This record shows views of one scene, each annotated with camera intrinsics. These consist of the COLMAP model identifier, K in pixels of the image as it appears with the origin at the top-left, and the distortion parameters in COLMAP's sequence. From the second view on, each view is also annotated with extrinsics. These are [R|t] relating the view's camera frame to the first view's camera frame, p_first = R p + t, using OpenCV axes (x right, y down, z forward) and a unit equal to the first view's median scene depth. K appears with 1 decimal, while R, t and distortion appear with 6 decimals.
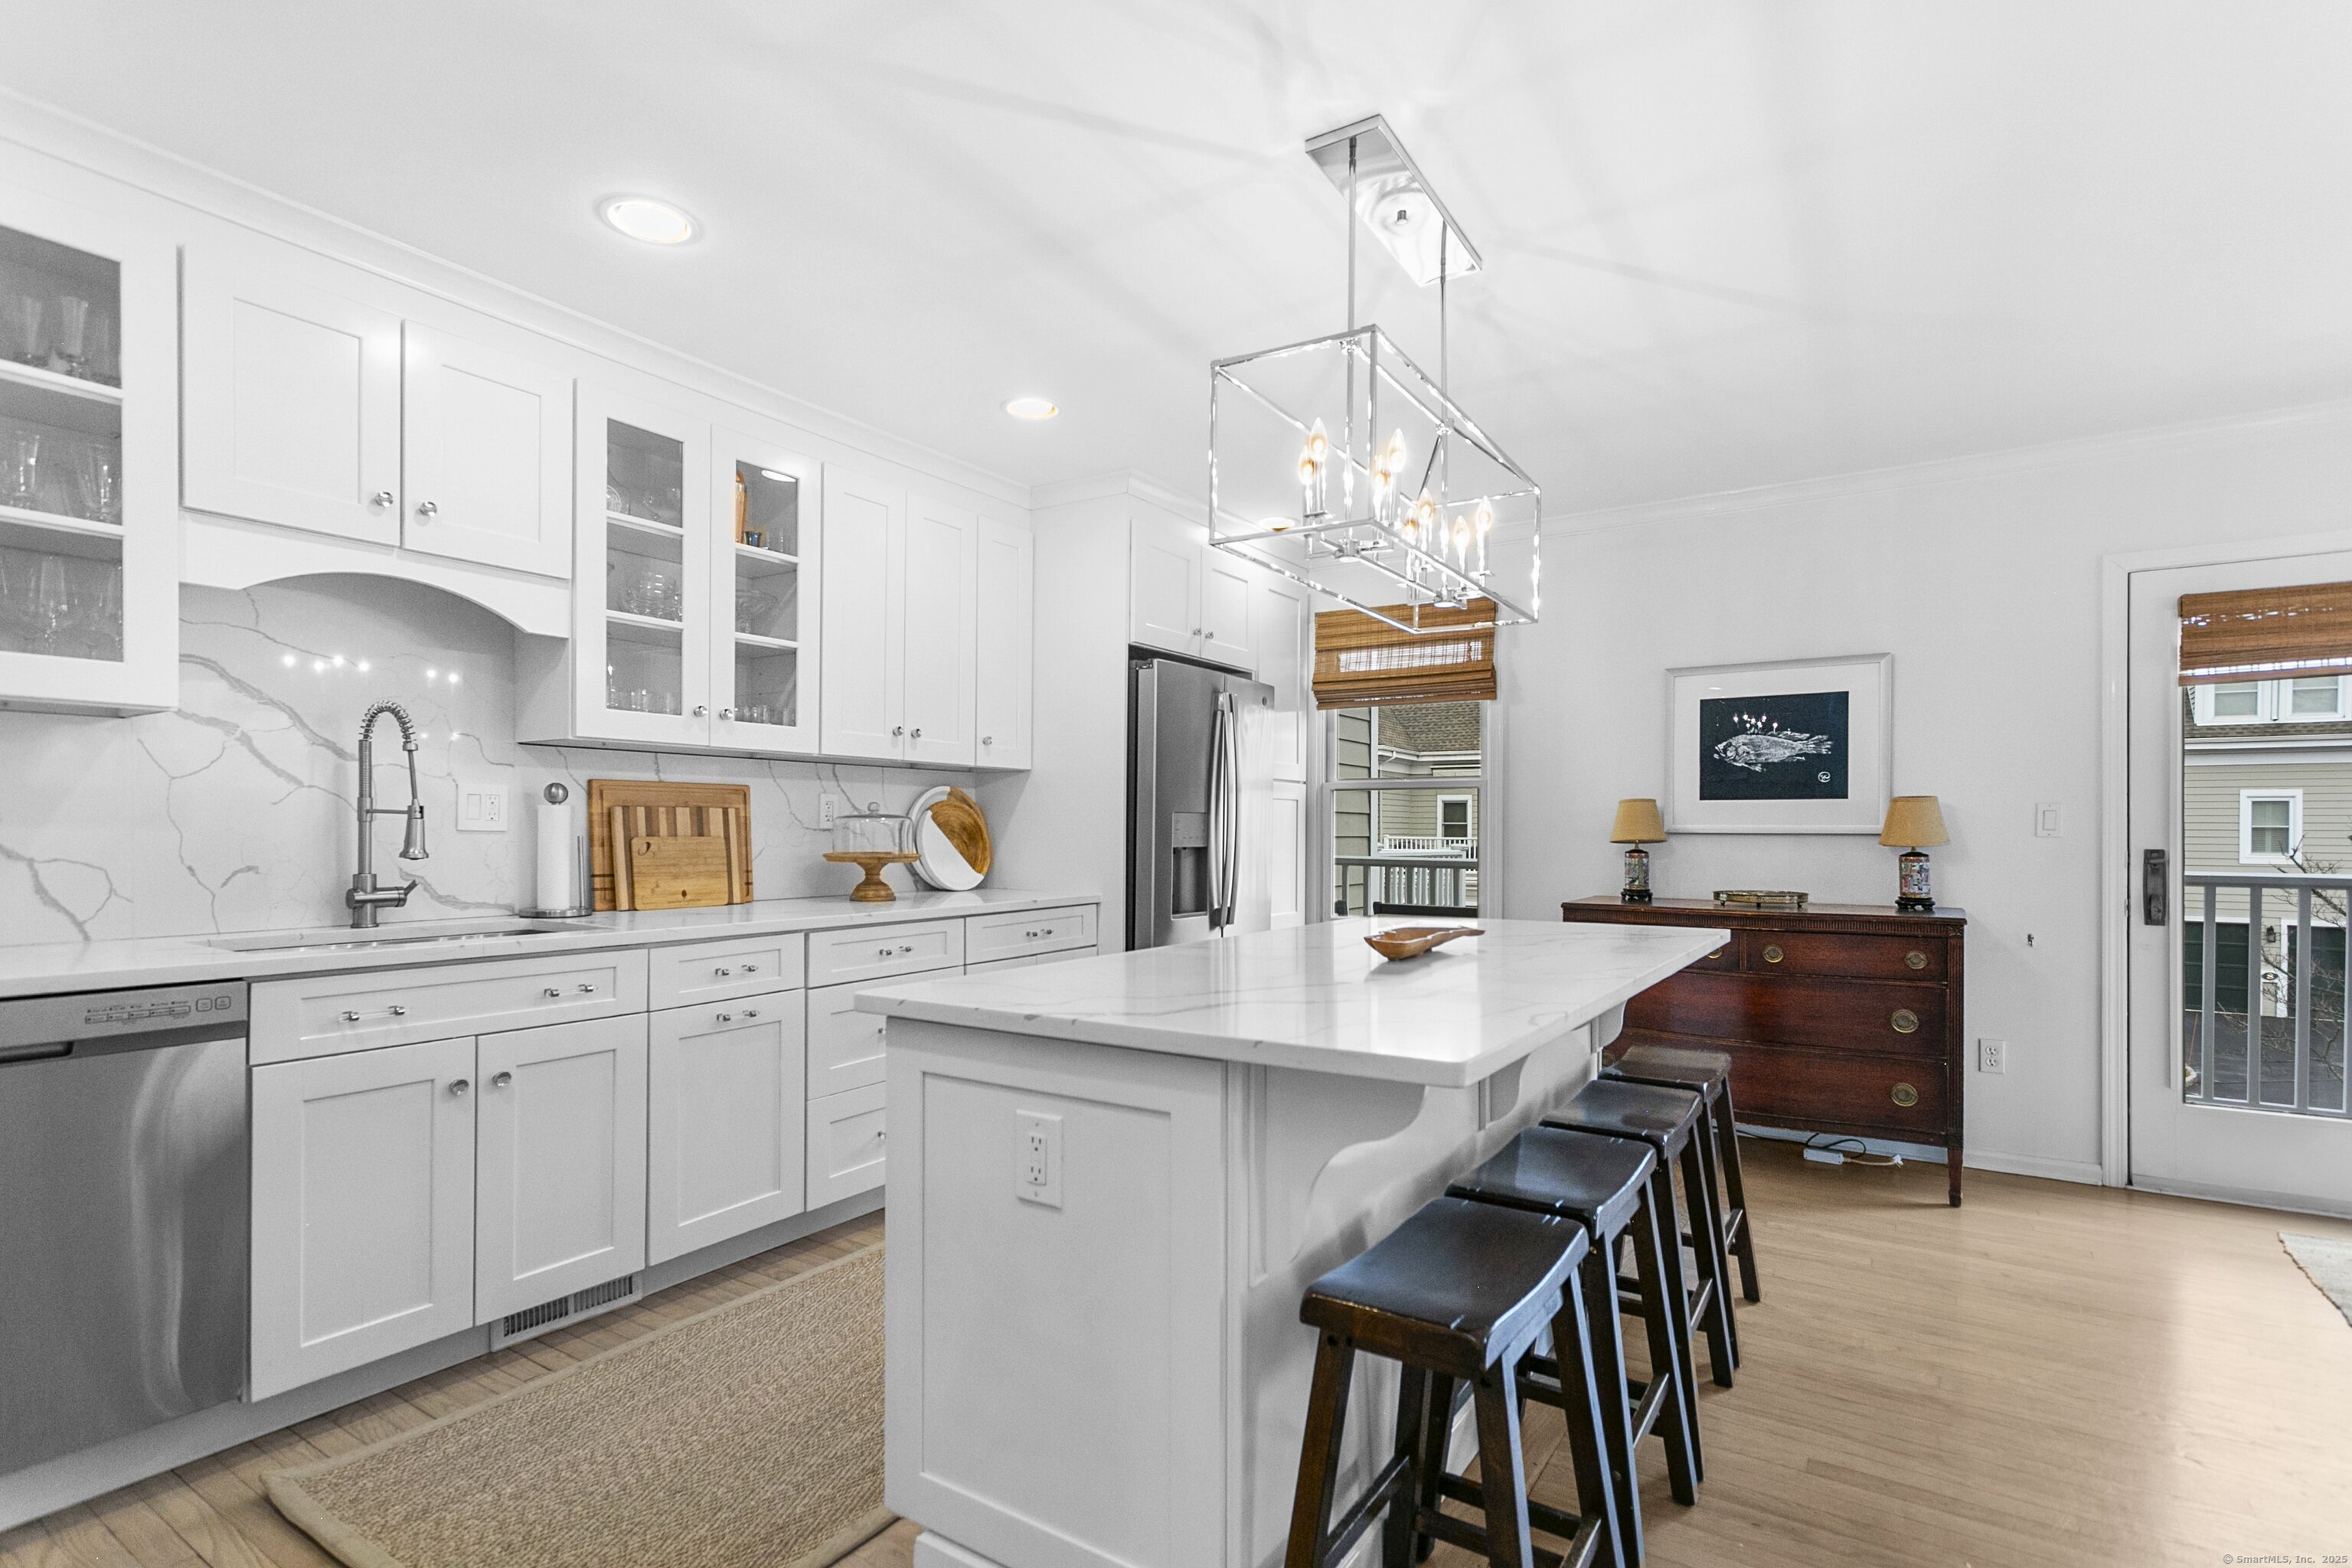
lens RADIAL K [[1127.4, 0, 1170.0], [0, 1127.4, 829.2], [0, 0, 1]] dist [0.003535, 0.000746]
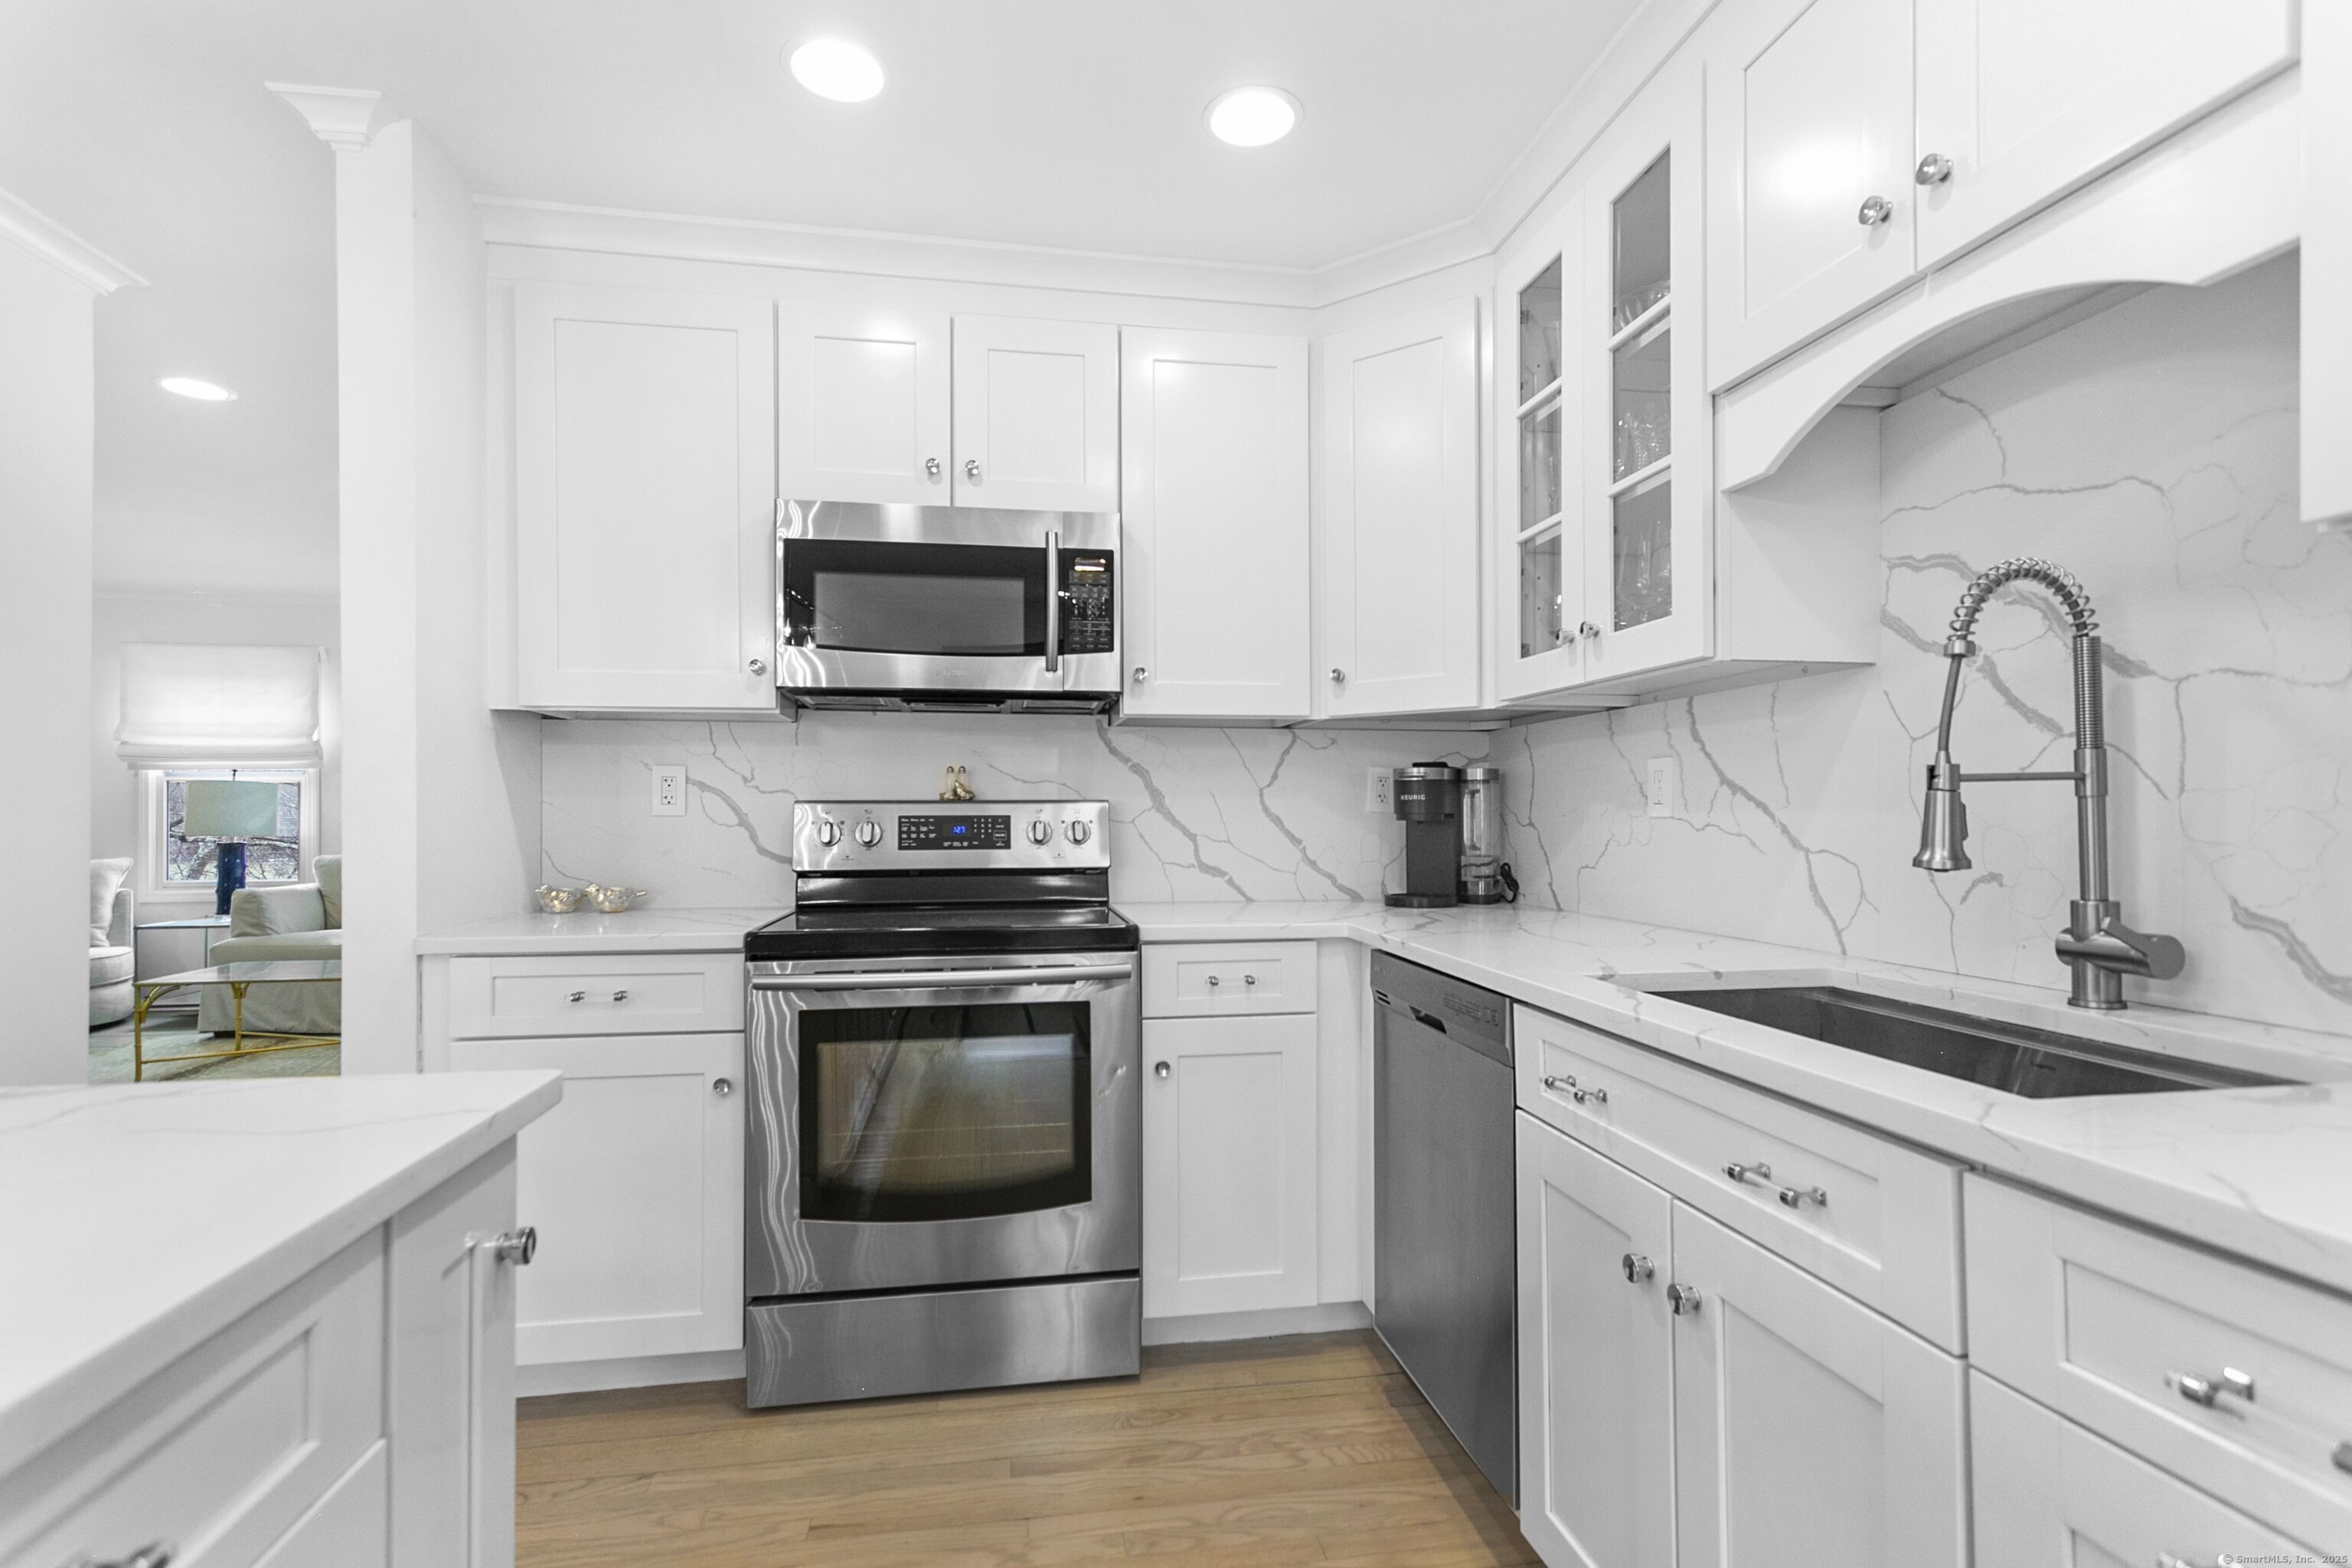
lens RADIAL K [[1114.5, 0, 1168.5], [0, 1114.5, 807.2], [0, 0, 1]] dist [0.001738, 0.006253]
pose [[-0.734801, -0.007470, -0.678241, -0.047708], [-0.001290, 0.999953, -0.009617, 0.002096], [0.678281, -0.006192, -0.734776, 0.737983]]
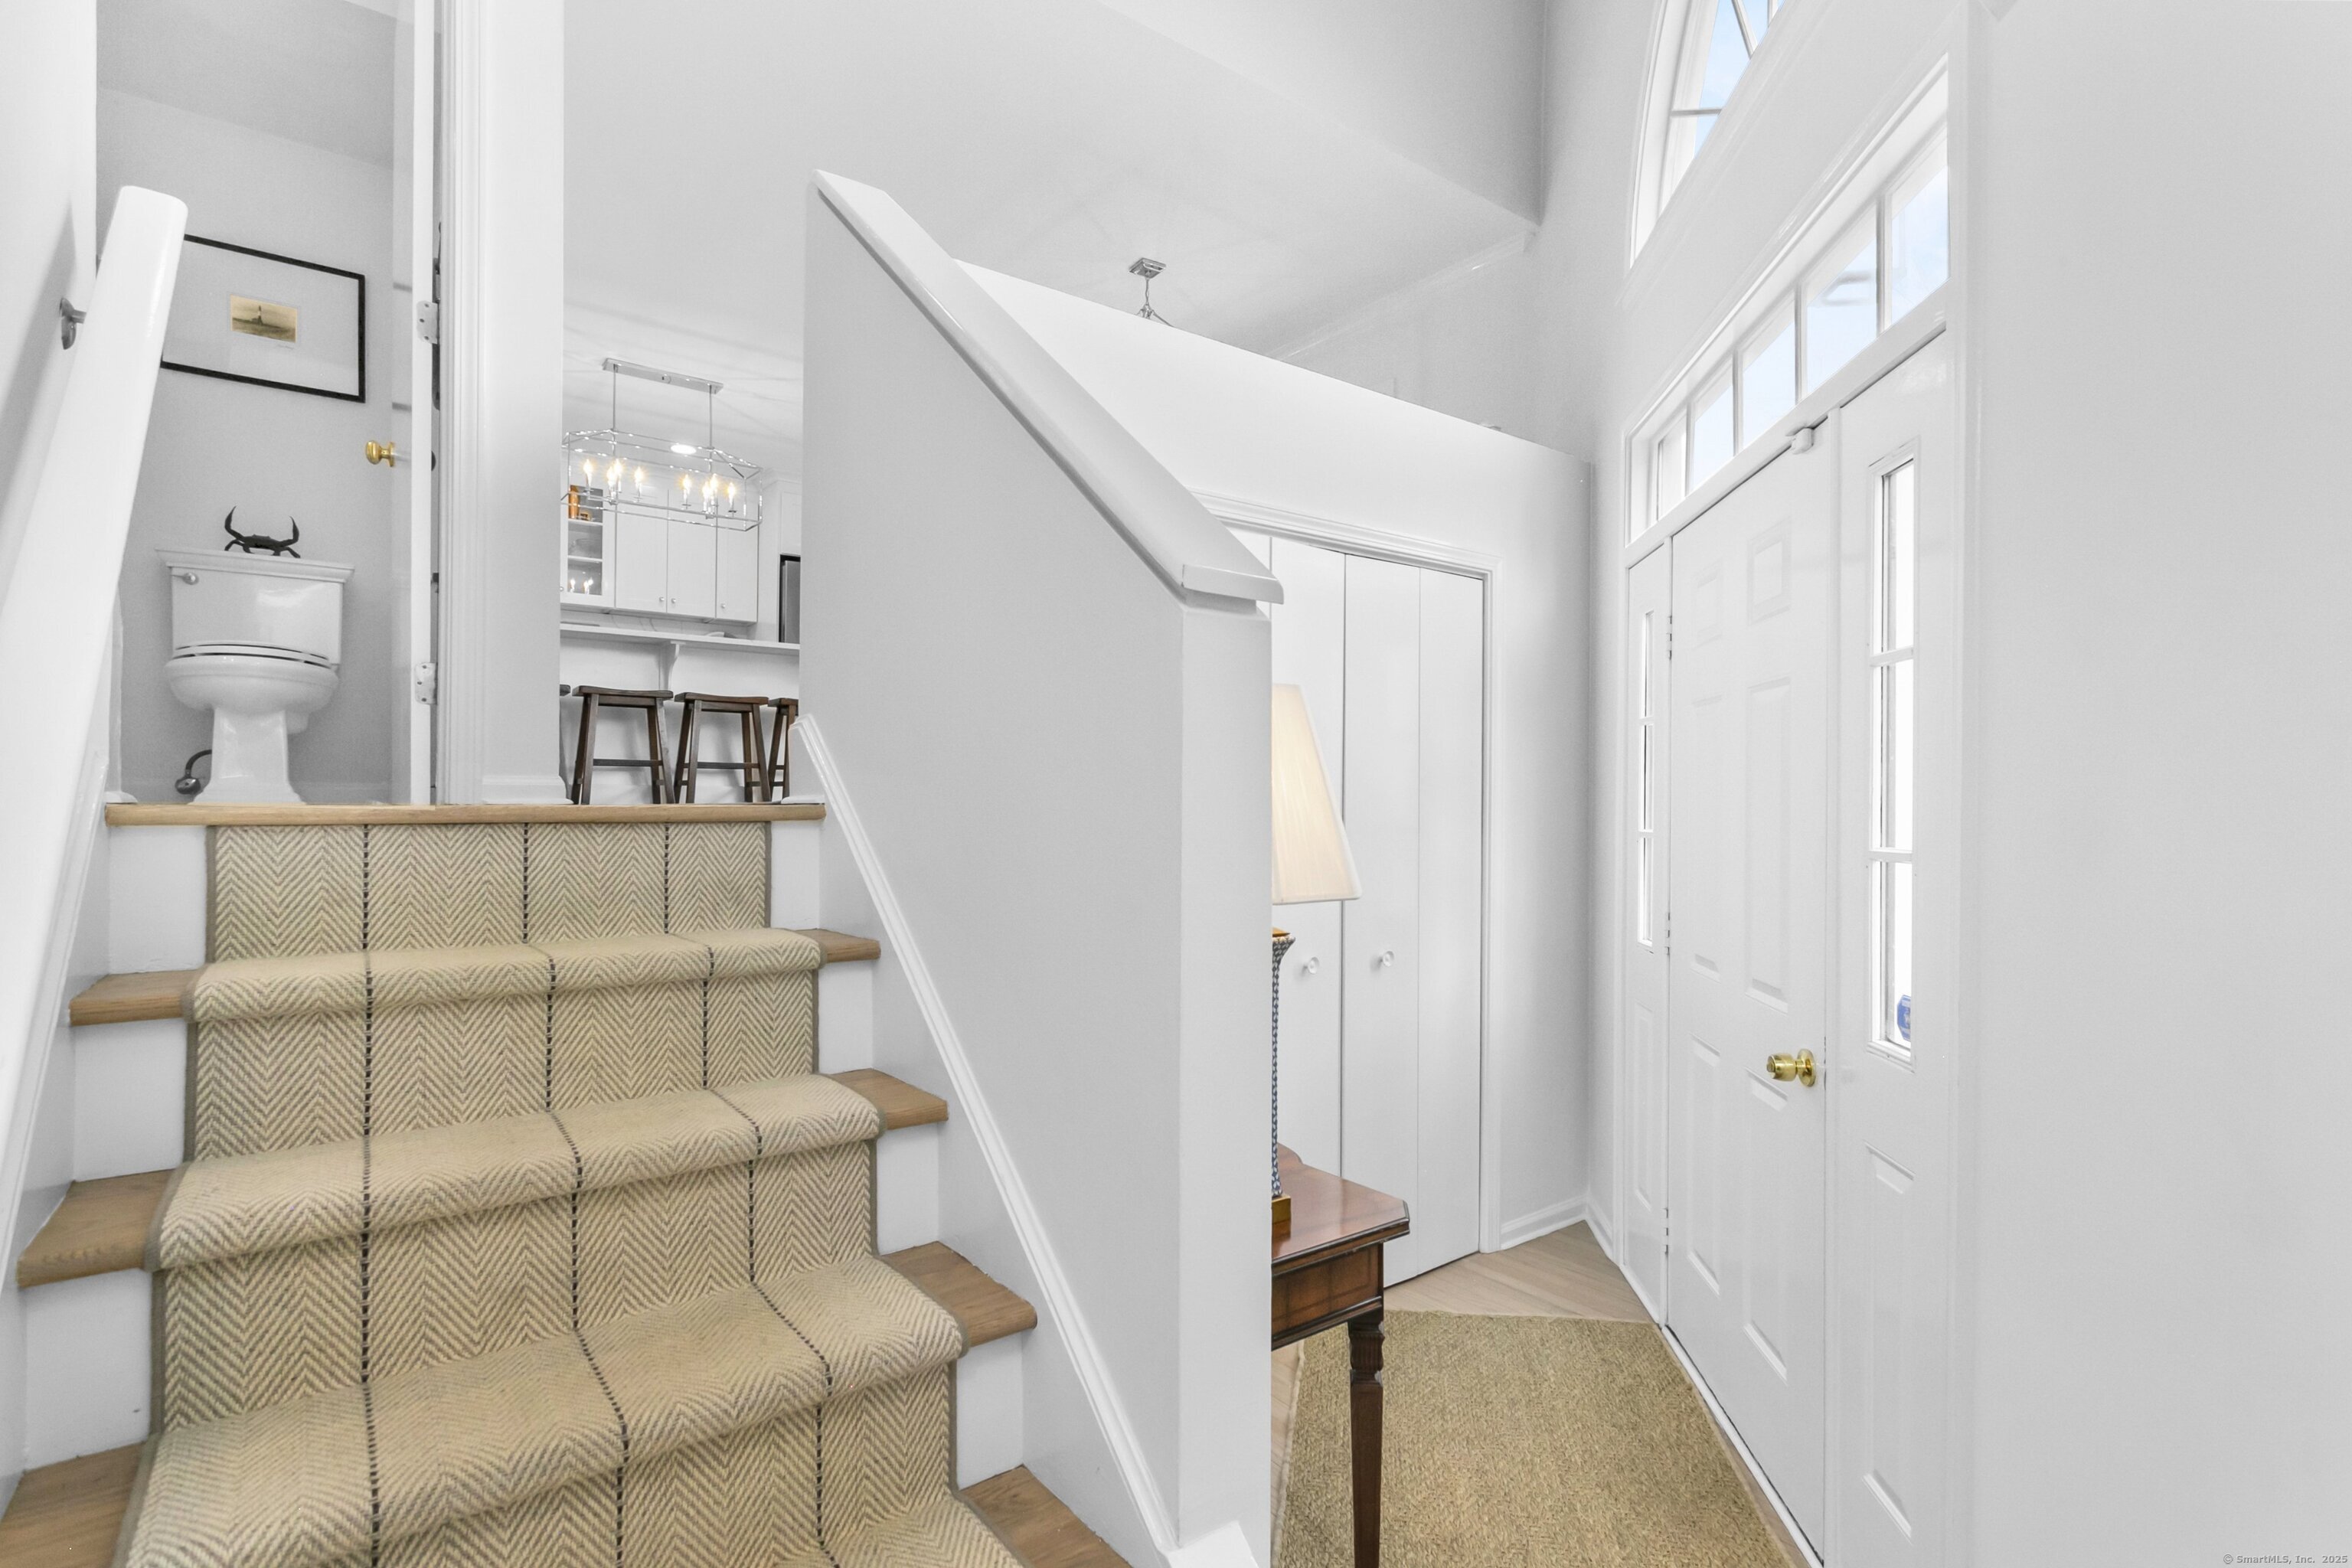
lens RADIAL K [[1127.5, 0, 1164.0], [0, 1127.5, 789.7], [0, 0, 1]] dist [0.003844, 0.000986]
pose [[0.938661, -0.000220, -0.344841, 1.368324], [-0.002374, 0.999972, -0.007101, 0.284508], [0.344833, 0.007484, 0.938634, -0.691832]]
